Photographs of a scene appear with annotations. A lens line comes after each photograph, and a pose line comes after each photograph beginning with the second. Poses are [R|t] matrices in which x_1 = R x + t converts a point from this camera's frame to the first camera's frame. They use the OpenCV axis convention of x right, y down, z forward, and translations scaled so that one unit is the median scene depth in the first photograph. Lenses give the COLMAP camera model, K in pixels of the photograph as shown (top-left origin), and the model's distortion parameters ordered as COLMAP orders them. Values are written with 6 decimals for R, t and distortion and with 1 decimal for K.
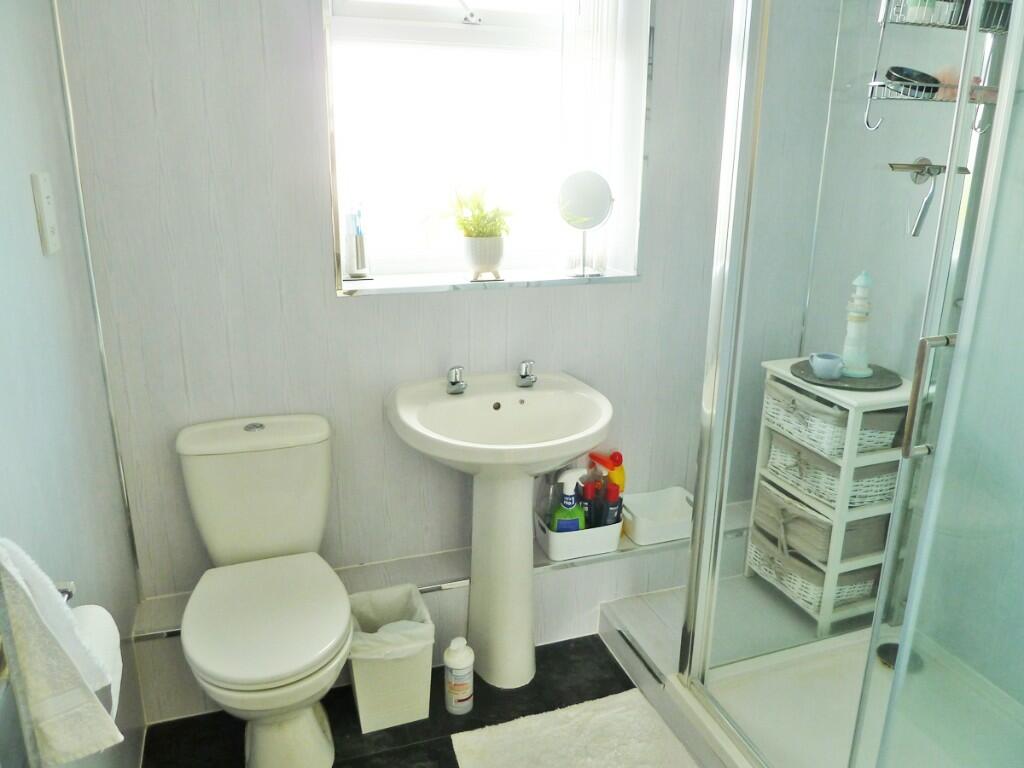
lens RADIAL K [[762.9, 0, 512.4], [0, 762.9, 381.1], [0, 0, 1]] dist [-0.028063, -0.006514]
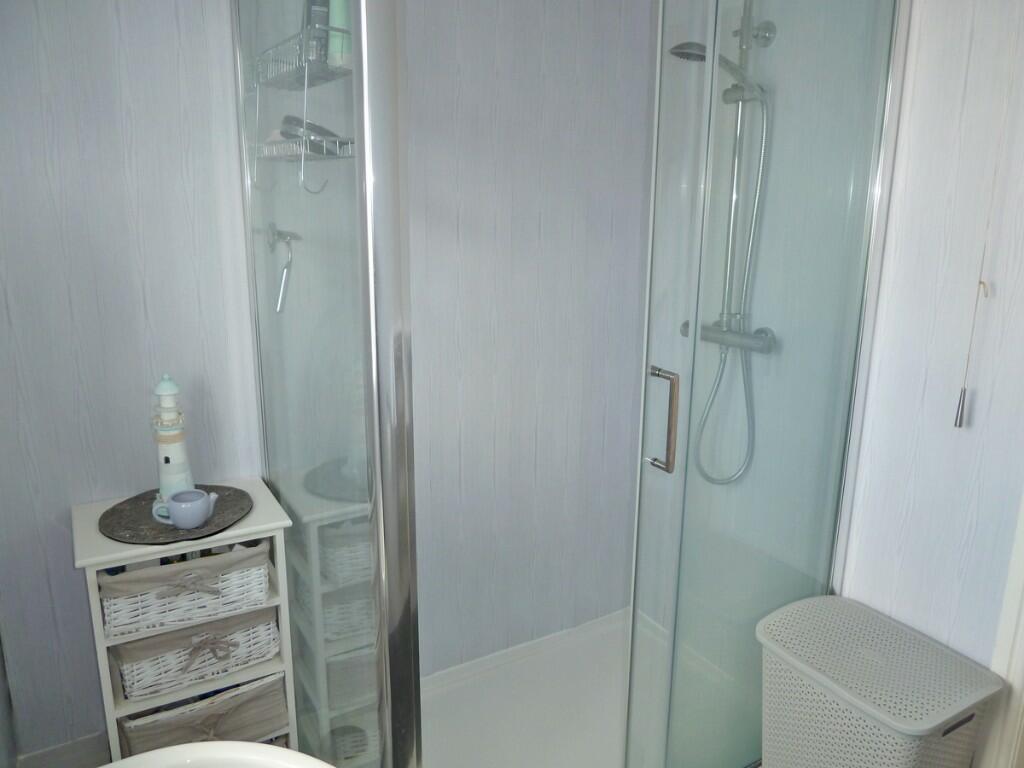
lens RADIAL K [[762.9, 0, 512.1], [0, 762.9, 384.7], [0, 0, 1]] dist [-0.028063, -0.006514]
pose [[-0.206987, -0.242903, 0.947710, -0.300080], [0.276001, 0.914844, 0.294760, -0.252251], [-0.938605, 0.322580, -0.122320, 0.749355]]
